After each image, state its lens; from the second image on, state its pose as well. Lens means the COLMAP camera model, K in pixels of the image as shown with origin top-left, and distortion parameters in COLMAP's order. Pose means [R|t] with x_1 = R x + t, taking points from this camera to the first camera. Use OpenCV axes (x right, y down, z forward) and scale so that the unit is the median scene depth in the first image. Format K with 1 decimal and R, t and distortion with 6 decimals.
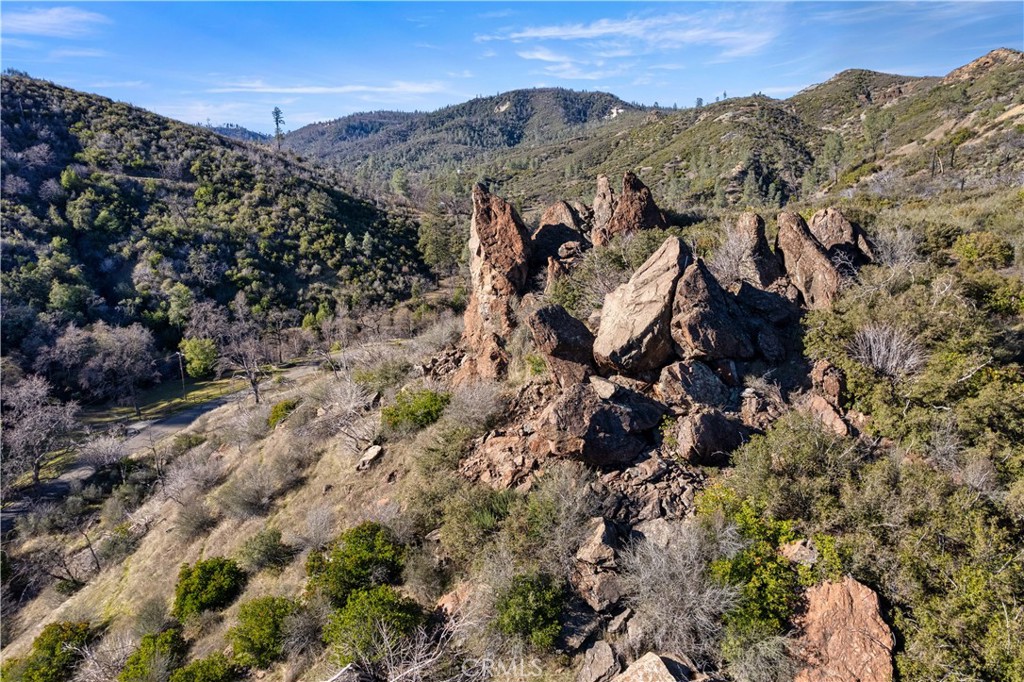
lens RADIAL K [[657.3, 0, 510.1], [0, 657.3, 342.4], [0, 0, 1]] dist [-0.078993, 0.073132]
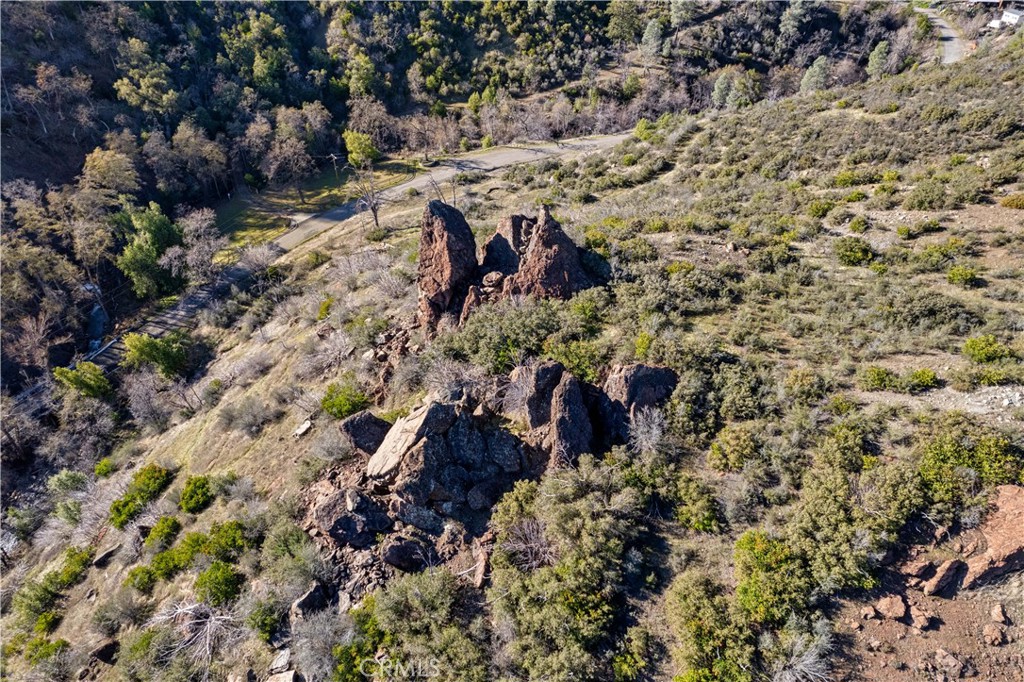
lens RADIAL K [[657.3, 0, 510.1], [0, 657.3, 342.4], [0, 0, 1]] dist [-0.078993, 0.073132]
pose [[0.925728, 0.243507, -0.289366, 0.123997], [-0.092589, 0.887775, 0.450870, -0.146328], [0.366682, -0.390590, 0.844384, -0.003126]]
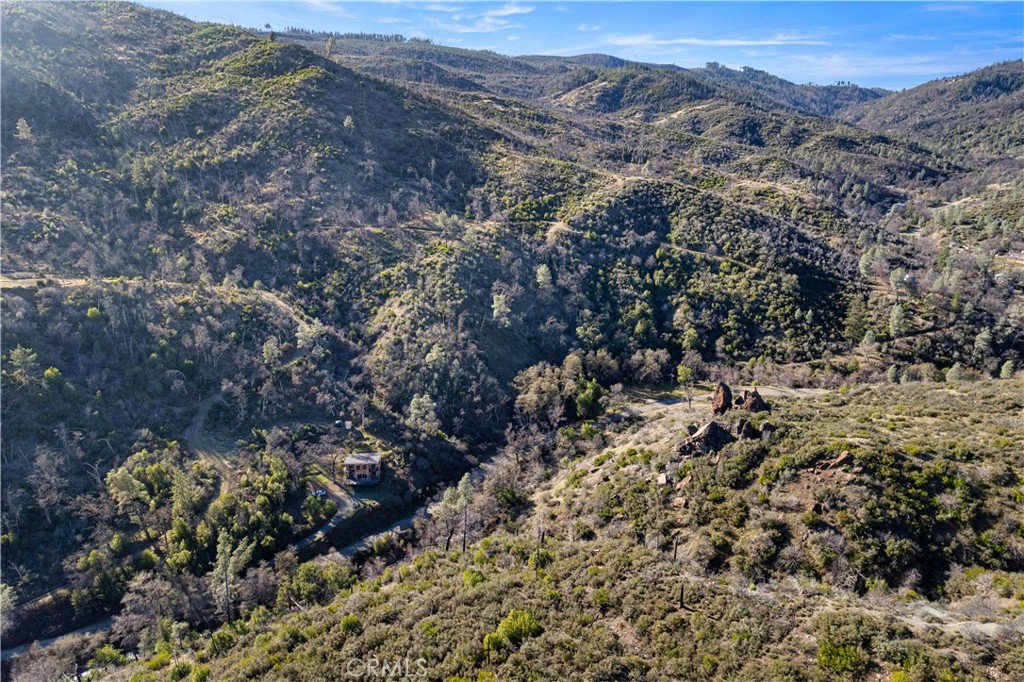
lens RADIAL K [[657.3, 0, 510.1], [0, 657.3, 342.4], [0, 0, 1]] dist [-0.078993, 0.073132]
pose [[0.660913, 0.230034, -0.714338, 0.468980], [-0.172497, 0.972942, 0.153714, -0.219608], [0.730369, 0.021629, 0.682710, -0.644831]]
